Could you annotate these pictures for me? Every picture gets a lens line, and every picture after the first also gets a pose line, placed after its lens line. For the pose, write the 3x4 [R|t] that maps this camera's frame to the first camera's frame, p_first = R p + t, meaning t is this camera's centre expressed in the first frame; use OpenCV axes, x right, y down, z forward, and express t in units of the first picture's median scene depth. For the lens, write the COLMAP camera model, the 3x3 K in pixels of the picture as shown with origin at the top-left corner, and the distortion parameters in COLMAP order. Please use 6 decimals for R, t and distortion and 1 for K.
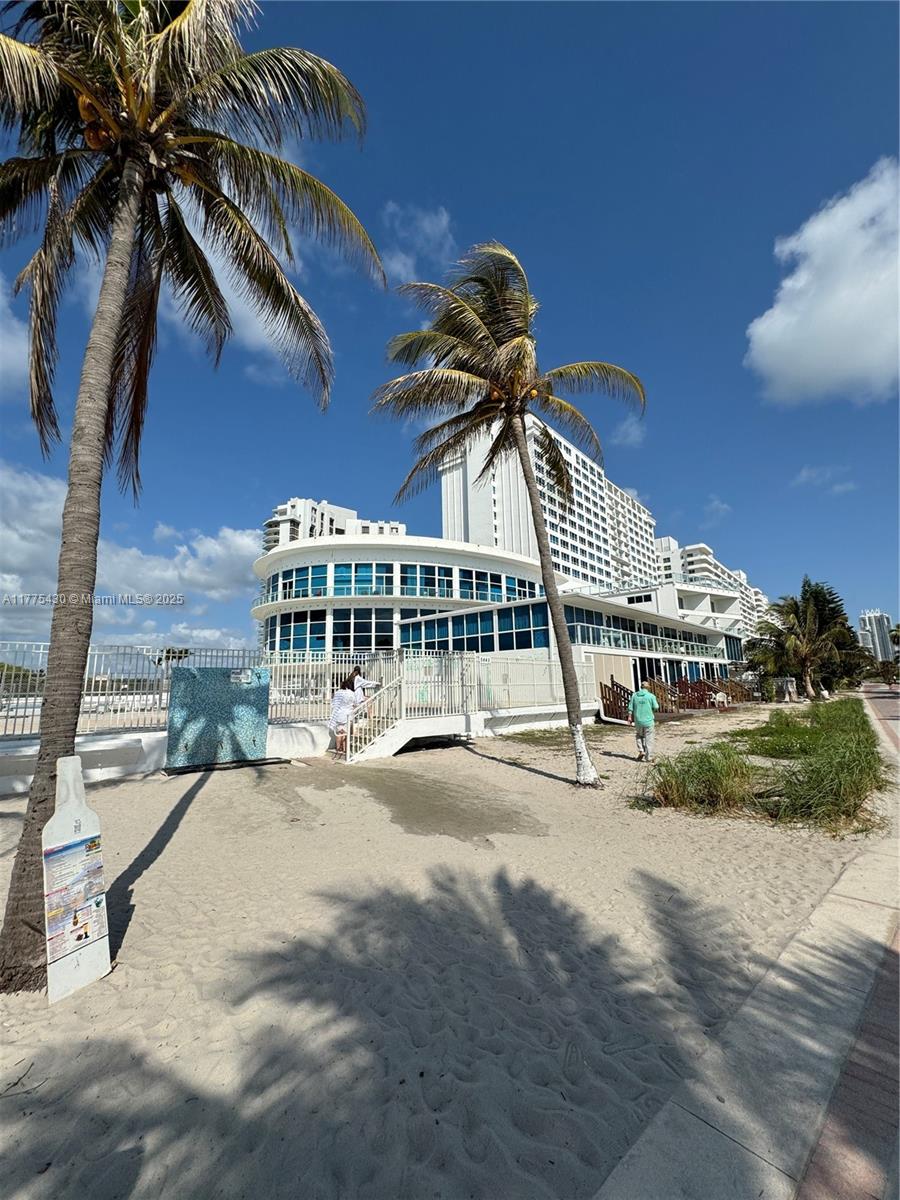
lens RADIAL K [[479.3, 0, 451.7], [0, 479.3, 599.2], [0, 0, 1]] dist [-0.002823, 0.000958]
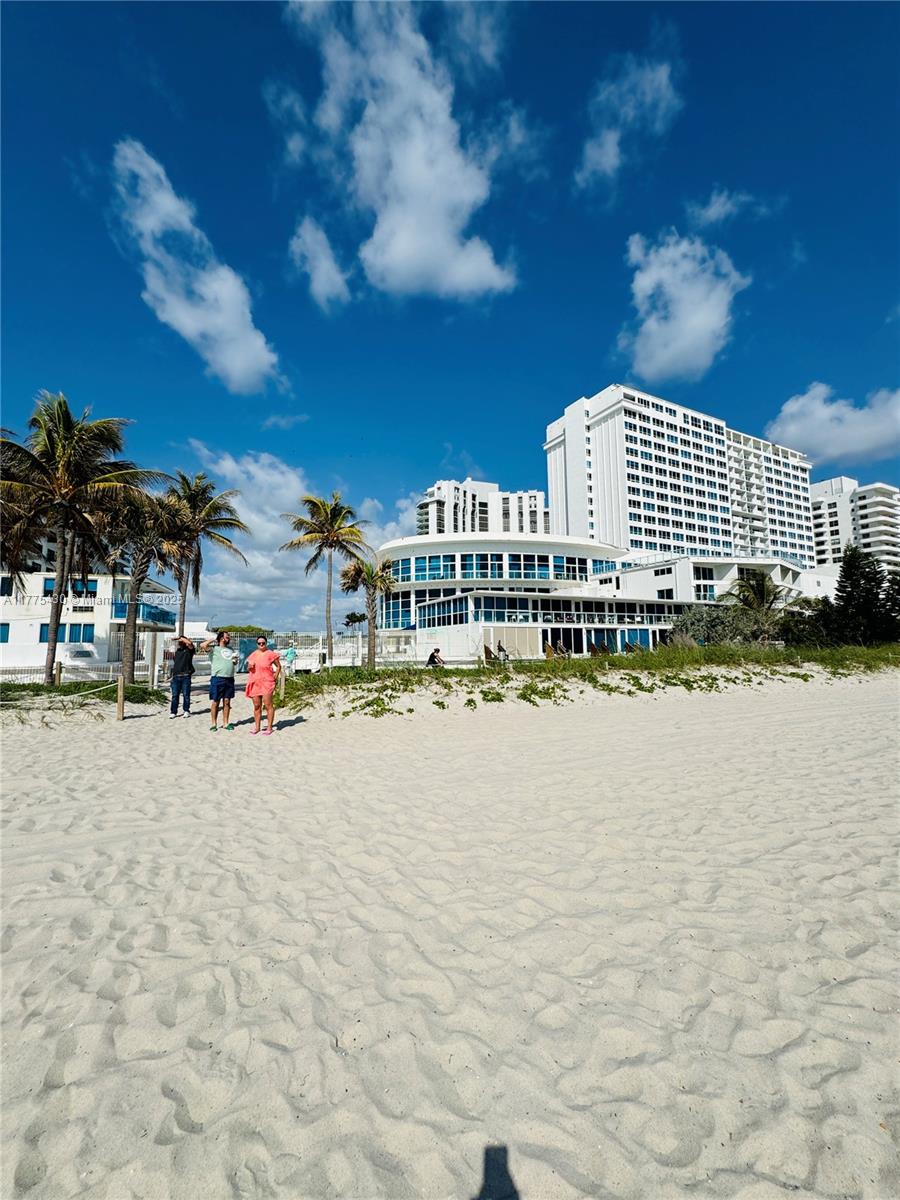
lens RADIAL K [[479.3, 0, 450.6], [0, 479.3, 599.0], [0, 0, 1]] dist [-0.002823, 0.000958]
pose [[0.931206, -0.024909, -0.363642, 0.345015], [0.056260, 0.995529, 0.075879, -0.052391], [0.360126, -0.091117, 0.928443, -0.255905]]
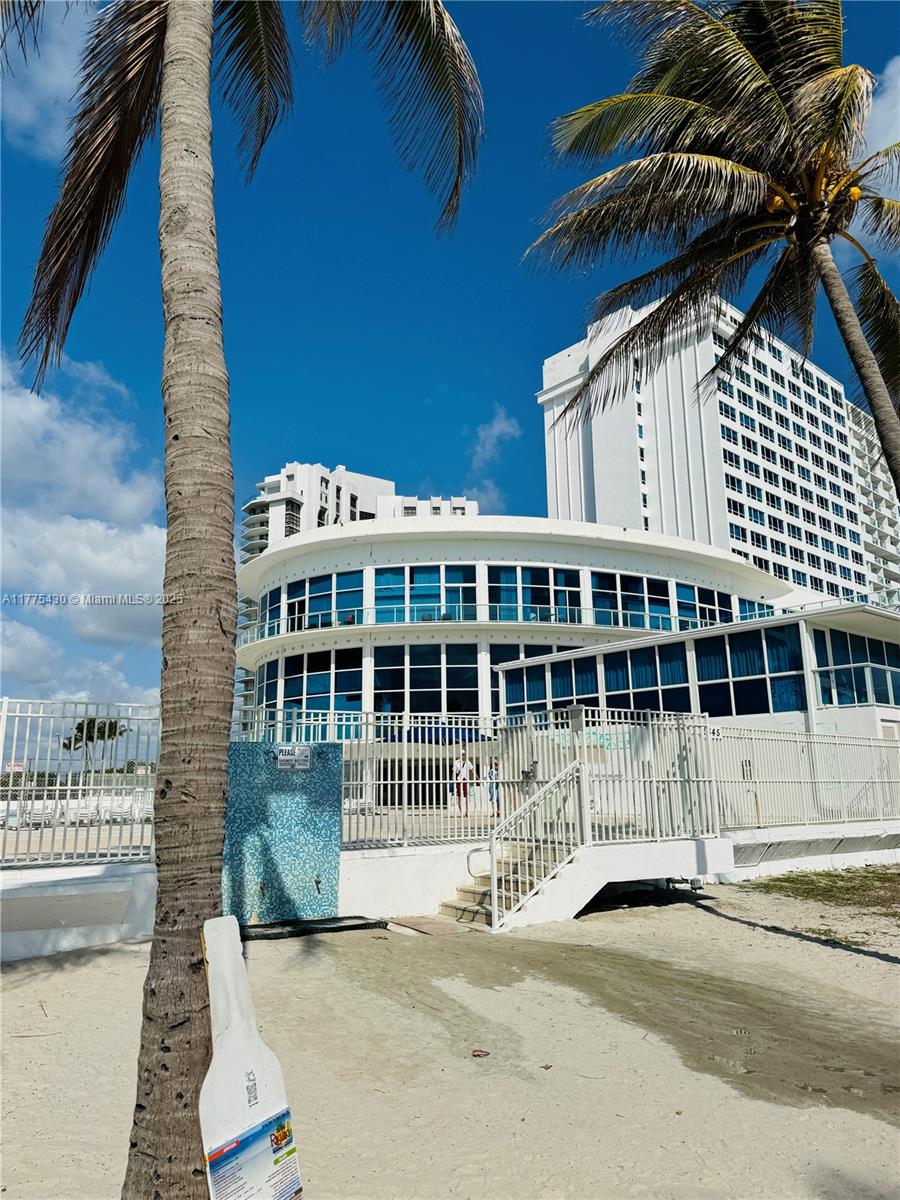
lens RADIAL K [[829.4, 0, 448.1], [0, 829.4, 603.4], [0, 0, 1]] dist [0.053303, -0.027726]
pose [[0.991789, -0.020992, -0.126153, -0.030657], [0.016791, 0.999271, -0.034277, 0.004077], [0.126780, 0.031877, 0.991418, 0.018706]]
